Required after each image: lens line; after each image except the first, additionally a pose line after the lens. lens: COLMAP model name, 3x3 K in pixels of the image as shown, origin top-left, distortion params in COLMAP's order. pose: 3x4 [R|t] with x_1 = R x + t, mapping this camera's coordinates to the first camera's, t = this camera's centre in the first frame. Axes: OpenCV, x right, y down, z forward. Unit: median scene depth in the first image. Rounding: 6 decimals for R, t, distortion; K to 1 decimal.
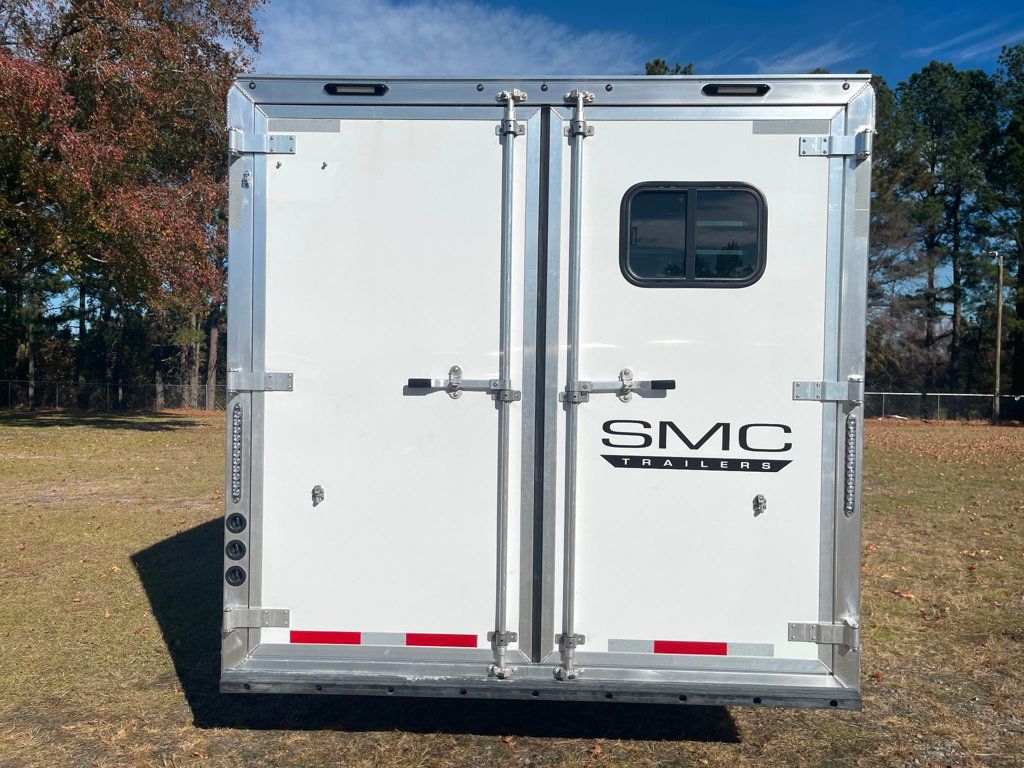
lens RADIAL K [[740.7, 0, 507.1], [0, 740.7, 383.9], [0, 0, 1]] dist [0.000846, -0.000412]
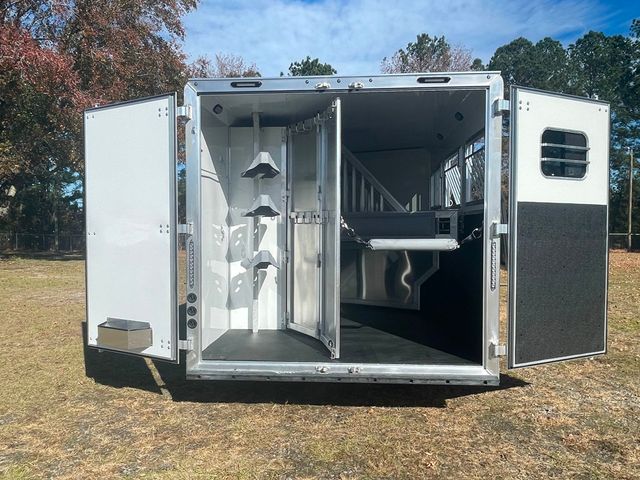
lens RADIAL K [[463.5, 0, 320.0], [0, 463.5, 240.0], [0, 0, 1]] dist [-0.004466, -0.004429]
pose [[0.999295, -0.015238, -0.034319, 0.031536], [0.015725, 0.999779, 0.013951, 0.013413], [0.034098, -0.014481, 0.999314, -0.238194]]
